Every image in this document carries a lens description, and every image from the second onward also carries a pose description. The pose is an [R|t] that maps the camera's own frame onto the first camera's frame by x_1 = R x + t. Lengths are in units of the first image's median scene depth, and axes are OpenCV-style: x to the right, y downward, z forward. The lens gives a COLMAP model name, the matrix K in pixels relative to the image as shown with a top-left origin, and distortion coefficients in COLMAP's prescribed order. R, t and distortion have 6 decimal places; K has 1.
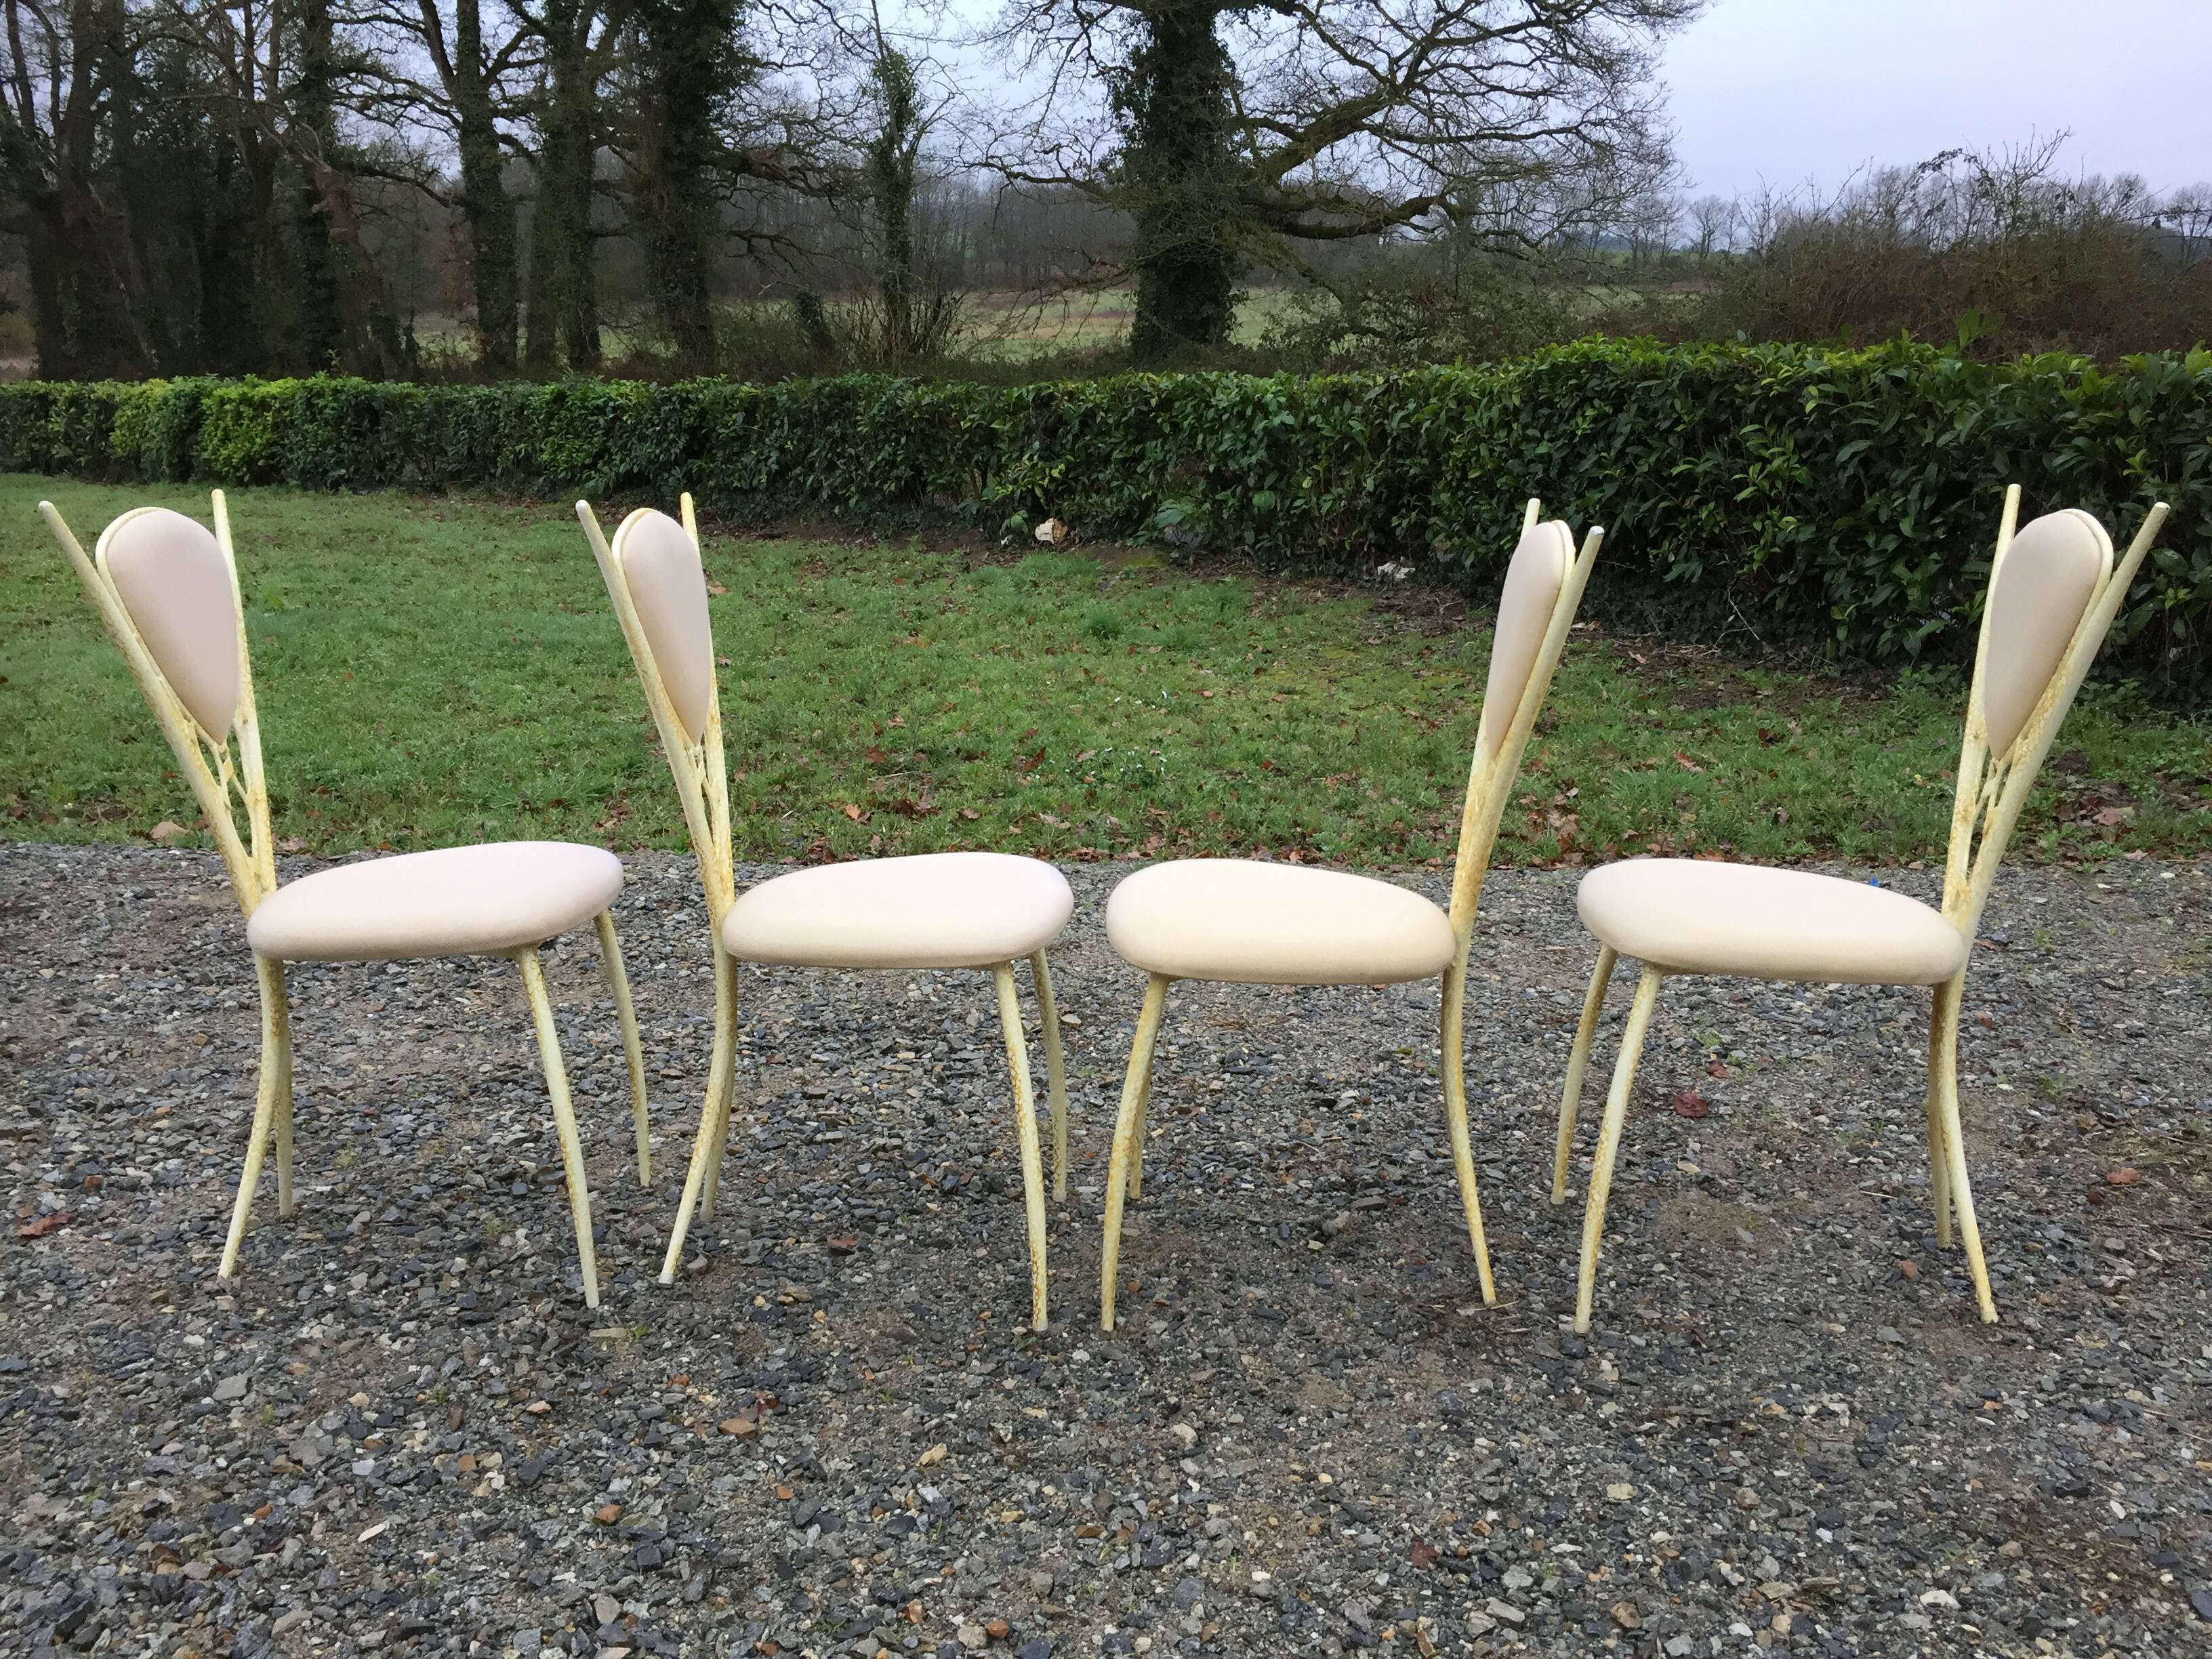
lens RADIAL K [[1879.3, 0, 1117.5], [0, 1879.3, 826.5], [0, 0, 1]] dist [0.085581, -0.108839]
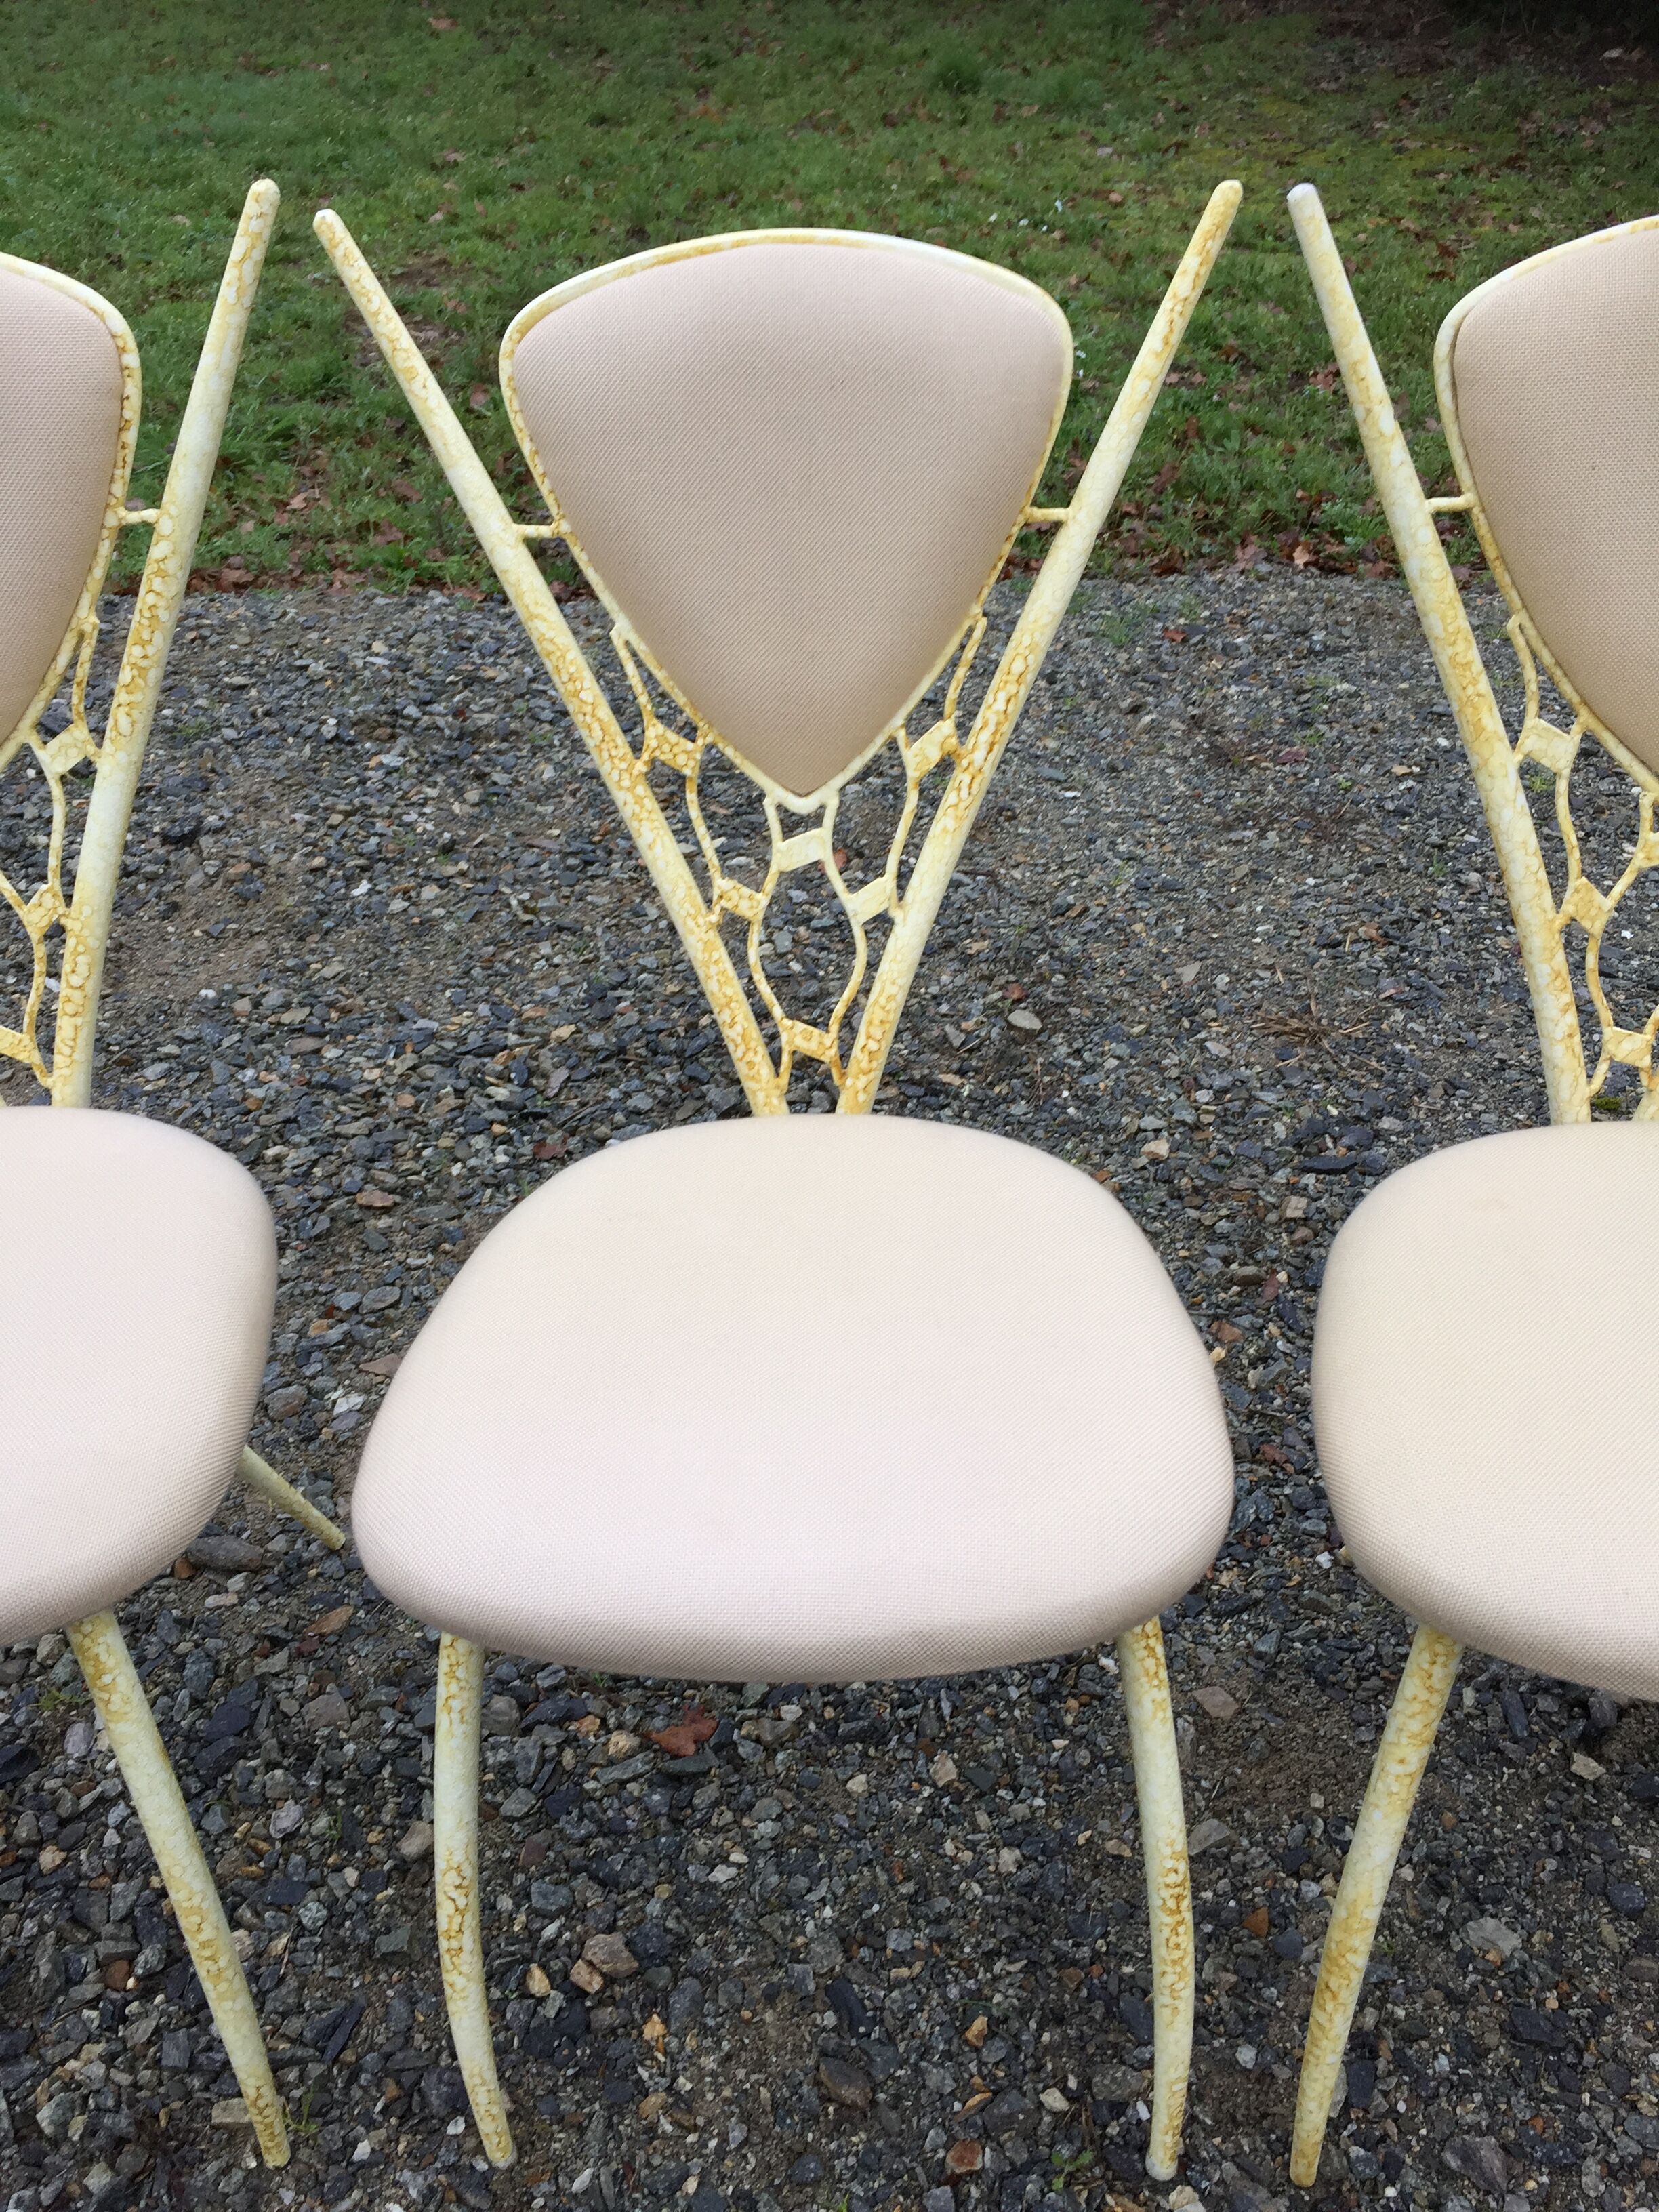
lens RADIAL K [[1876.7, 0, 840.6], [0, 1876.7, 1118.1], [0, 0, 1]] dist [0.084581, -0.111867]
pose [[0.998662, -0.008713, -0.050964, -0.019293], [0.028941, 0.911013, 0.411361, -0.043635], [0.042845, -0.412285, 0.910047, 0.155143]]
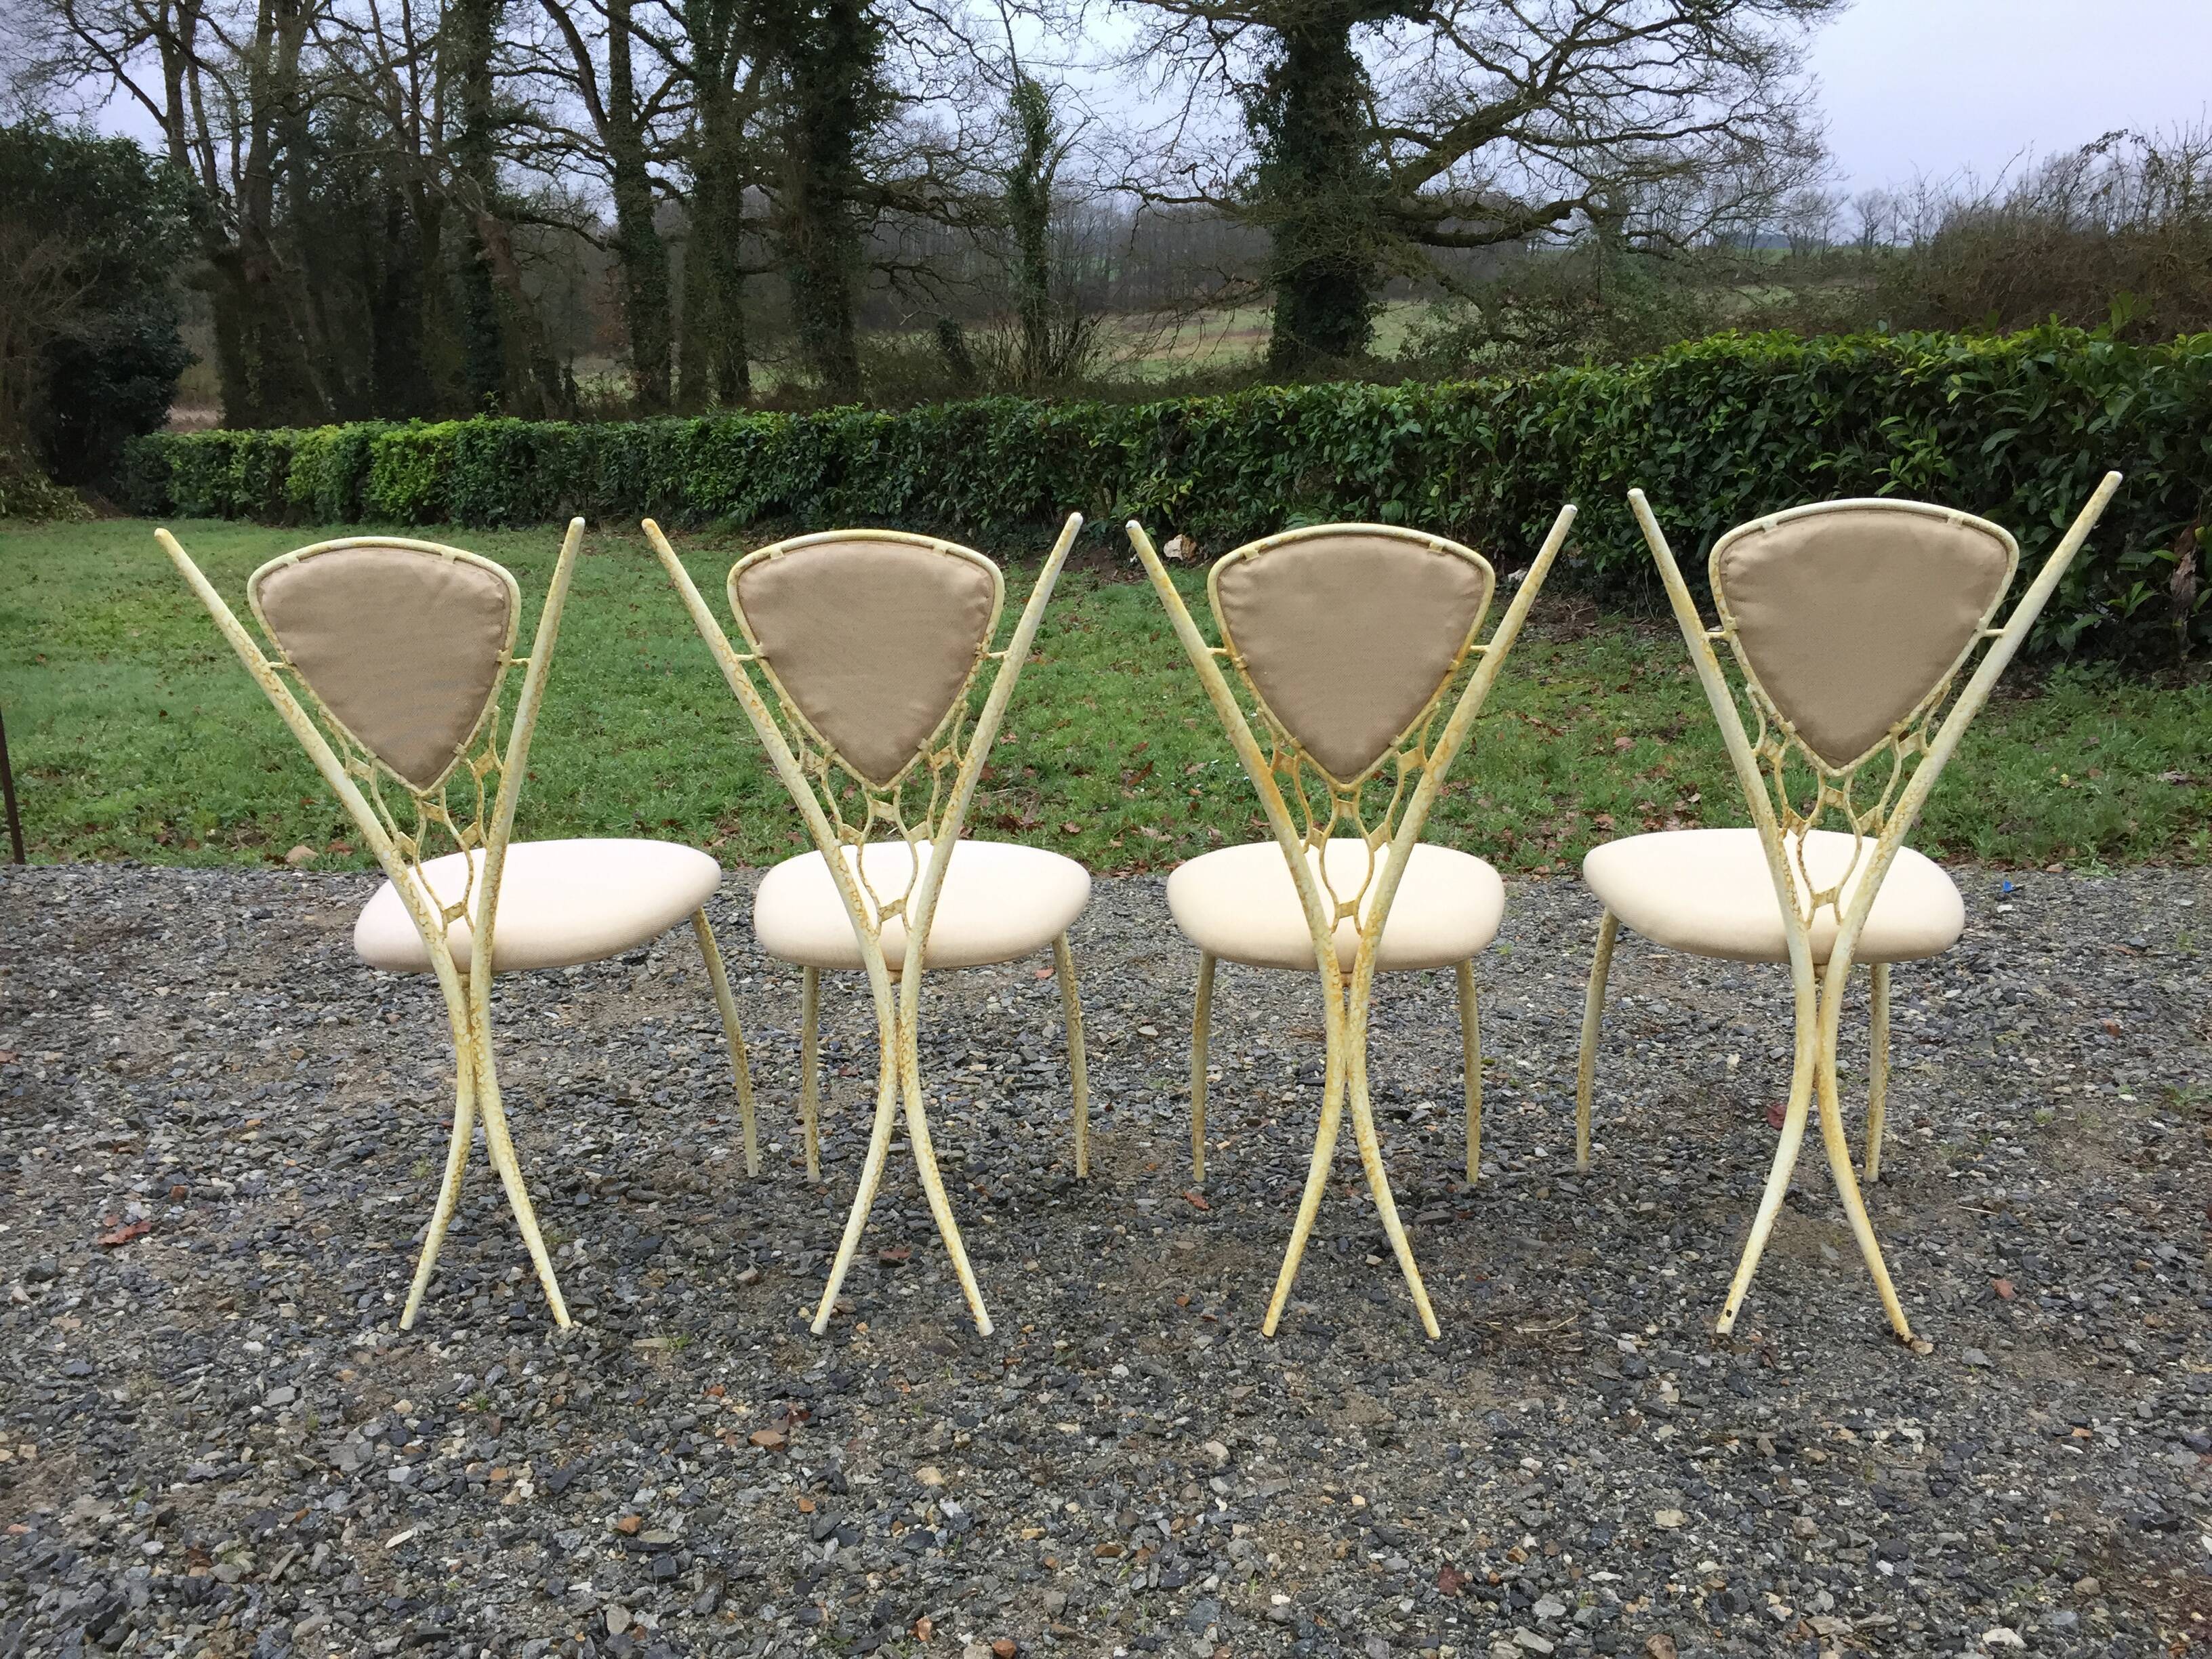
lens RADIAL K [[1879.3, 0, 1117.8], [0, 1879.3, 829.9], [0, 0, 1]] dist [0.085581, -0.108839]
pose [[0.996742, -0.012908, -0.079611, 0.014265], [0.012229, 0.999885, -0.009007, 0.002039], [0.079719, 0.008004, 0.996785, 0.005007]]
